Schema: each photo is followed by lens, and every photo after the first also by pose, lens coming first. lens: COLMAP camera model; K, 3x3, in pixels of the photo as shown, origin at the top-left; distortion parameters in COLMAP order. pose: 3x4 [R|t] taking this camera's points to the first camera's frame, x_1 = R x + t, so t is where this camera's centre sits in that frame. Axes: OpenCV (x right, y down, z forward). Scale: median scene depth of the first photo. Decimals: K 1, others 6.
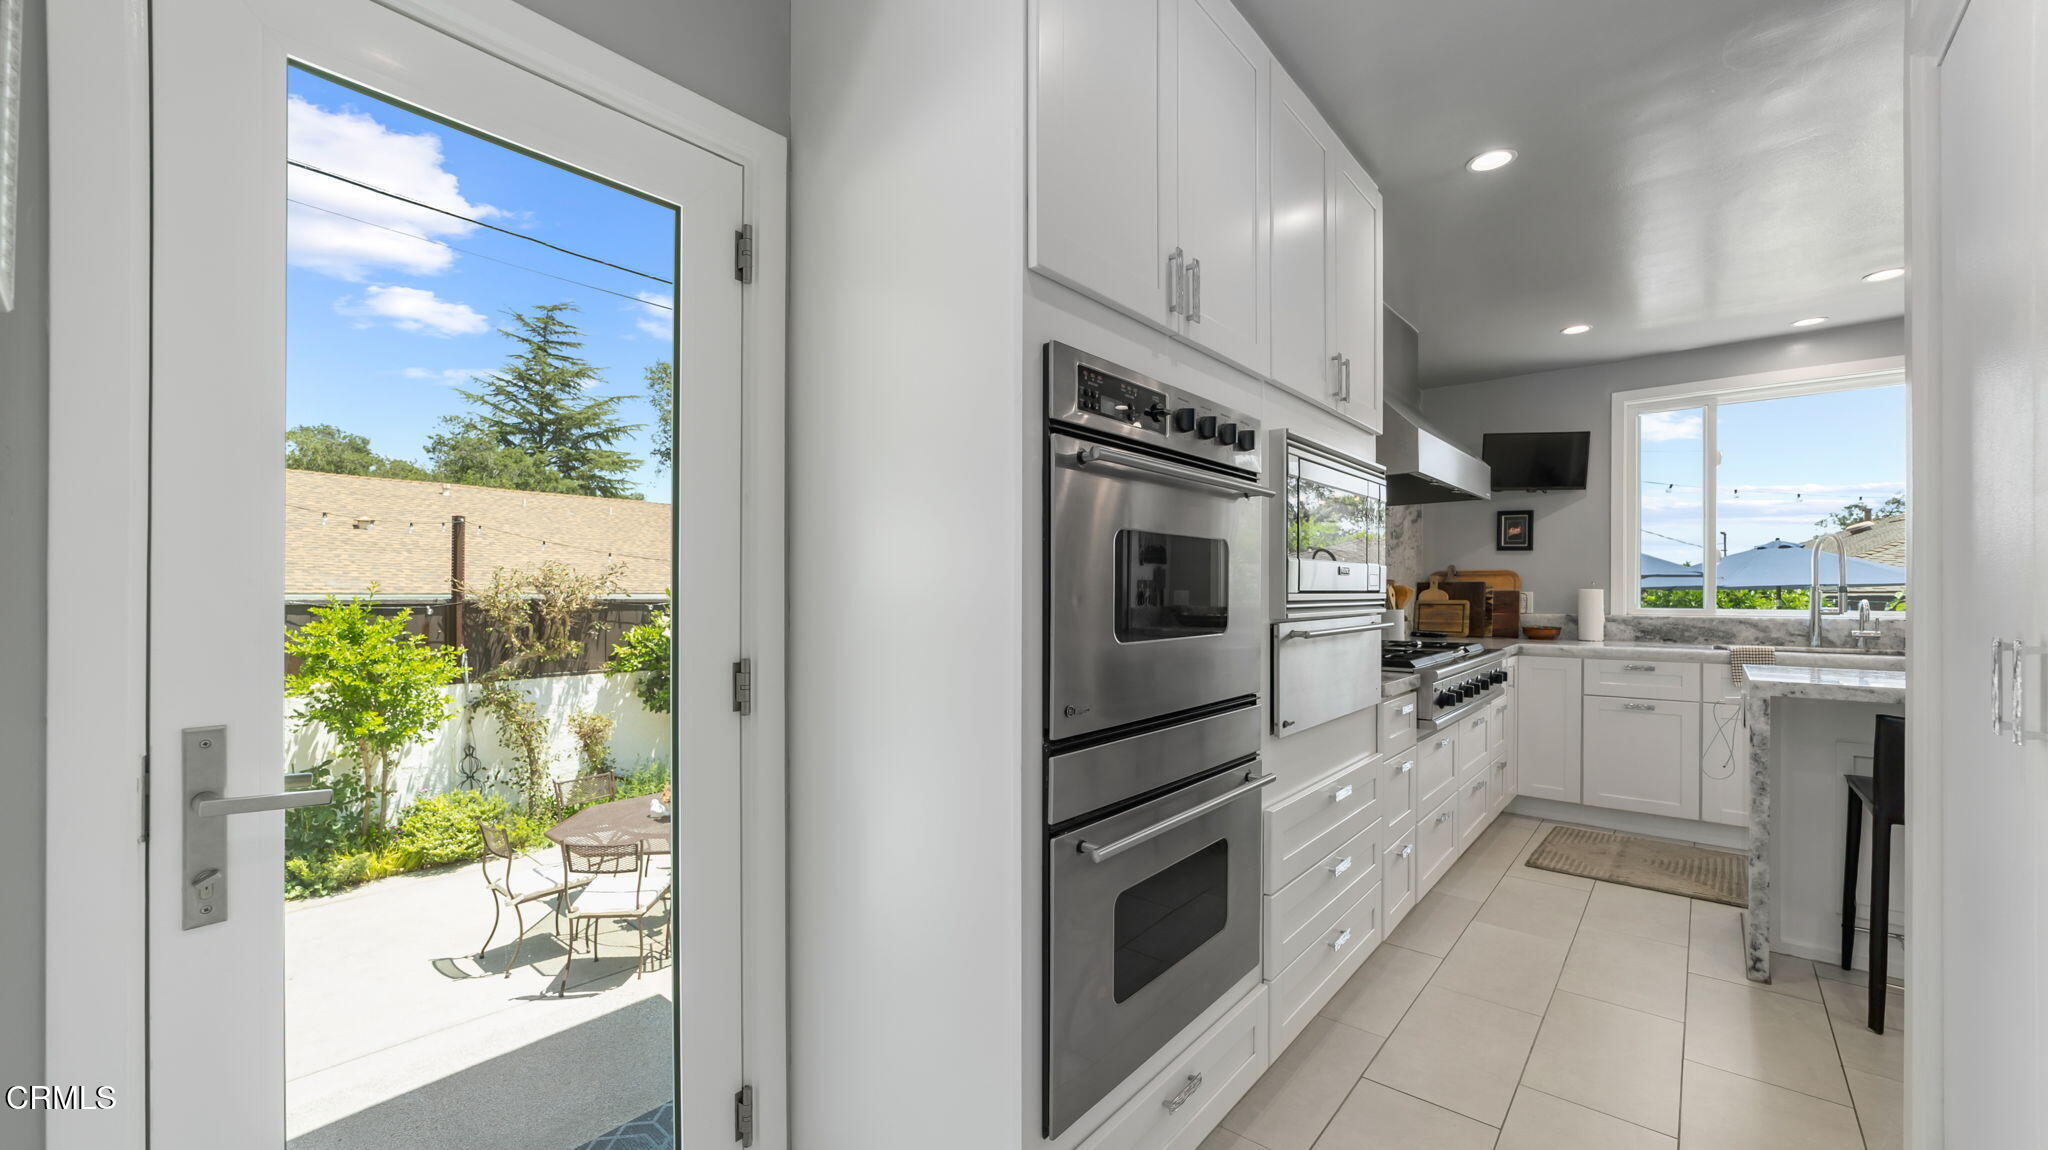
lens RADIAL K [[802.4, 0, 1026.7], [0, 802.4, 601.0], [0, 0, 1]] dist [0.000990, 0.000002]
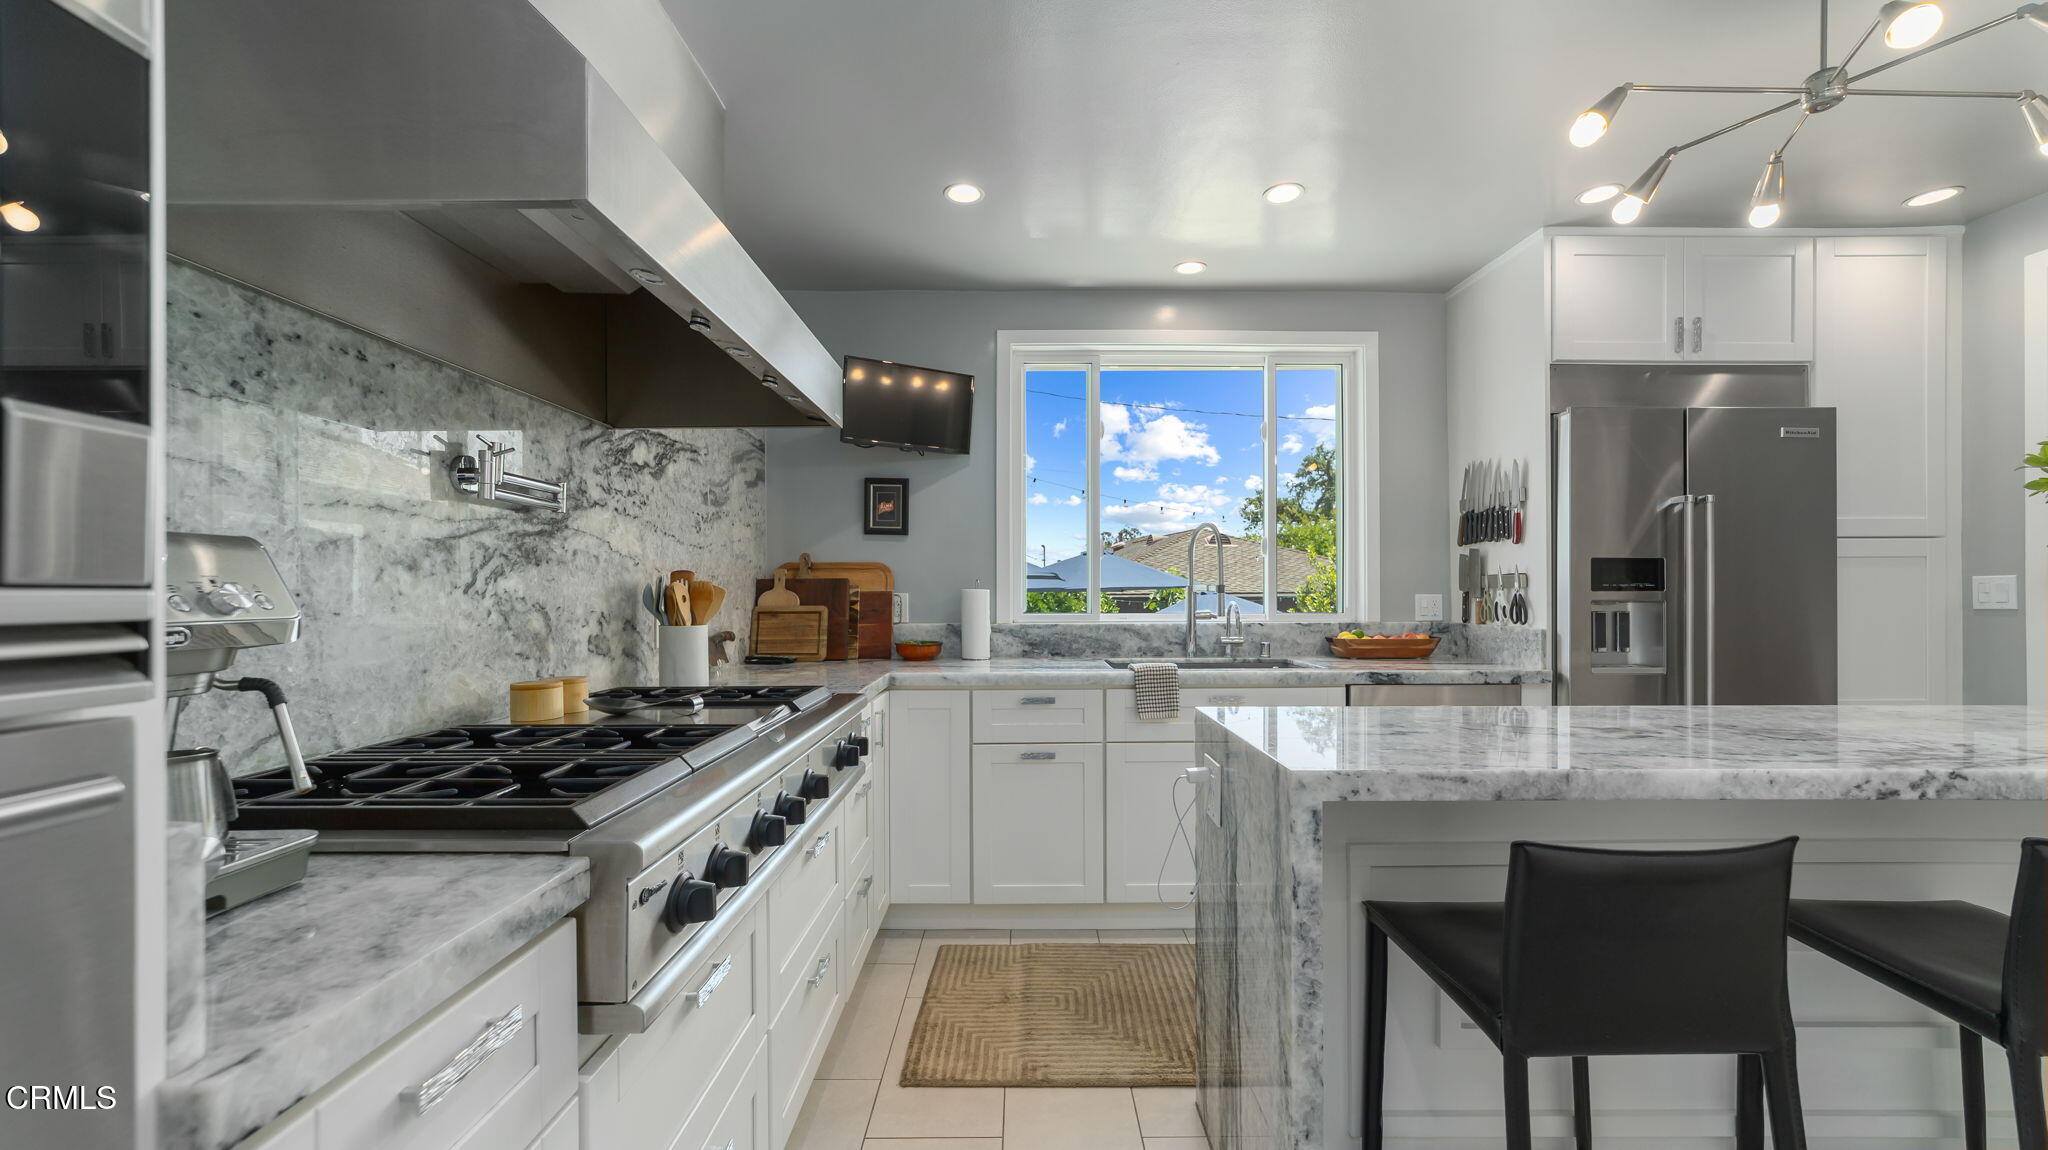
lens RADIAL K [[791.7, 0, 1020.6], [0, 791.7, 592.0], [0, 0, 1]] dist [-0.021242, 0.011456]
pose [[0.764571, 0.000513, 0.644539, 0.283140], [0.010164, 0.999866, -0.012852, -0.002553], [-0.644459, 0.016378, 0.764464, 0.444010]]
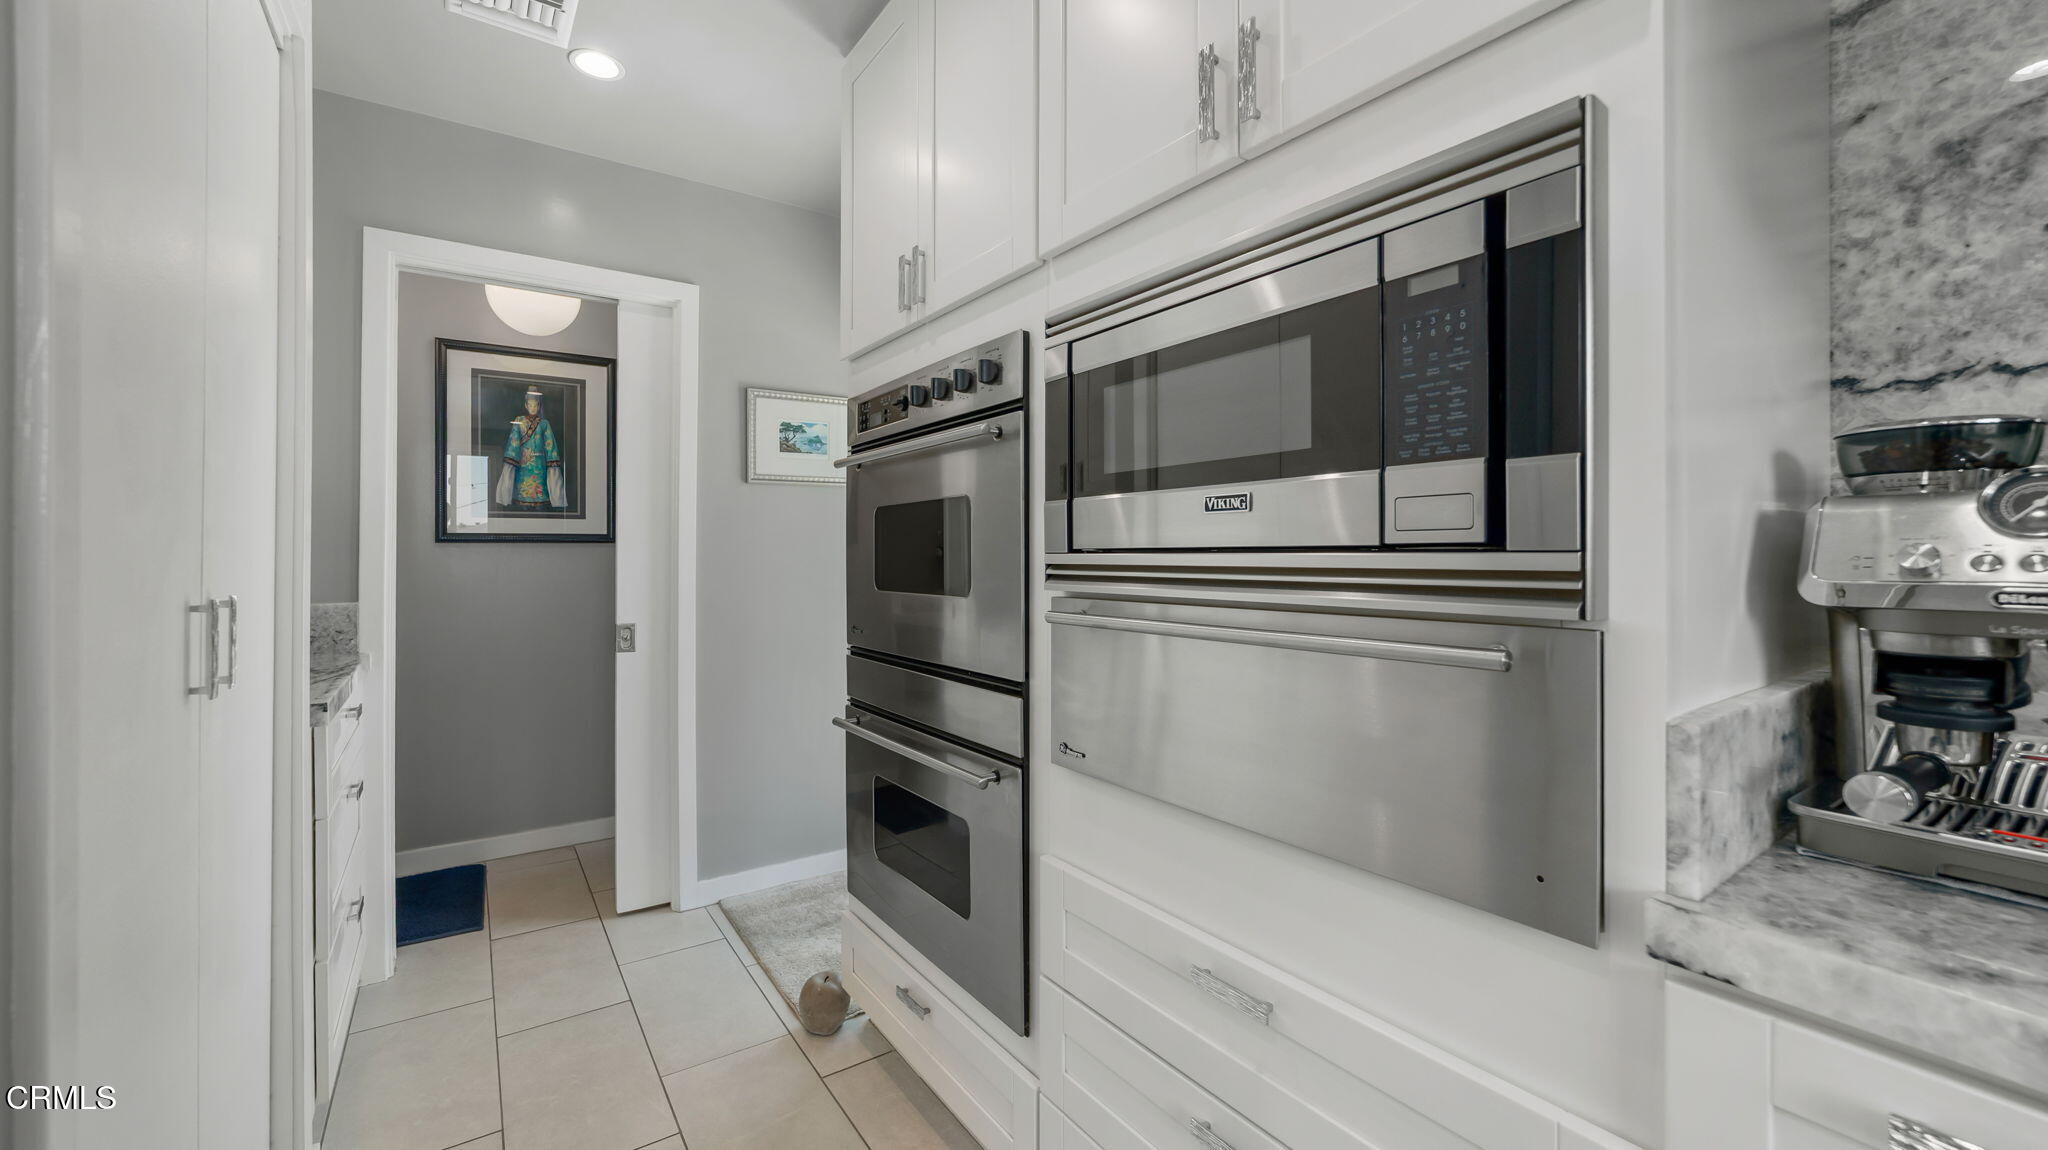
lens RADIAL K [[807.0, 0, 1028.0], [0, 807.0, 546.2], [0, 0, 1]] dist [0.001259, 0.000077]
pose [[-0.249934, -0.006890, -0.968238, 0.453572], [-0.005329, 0.999969, -0.005740, -0.004937], [0.968248, 0.003725, -0.249963, 0.523379]]
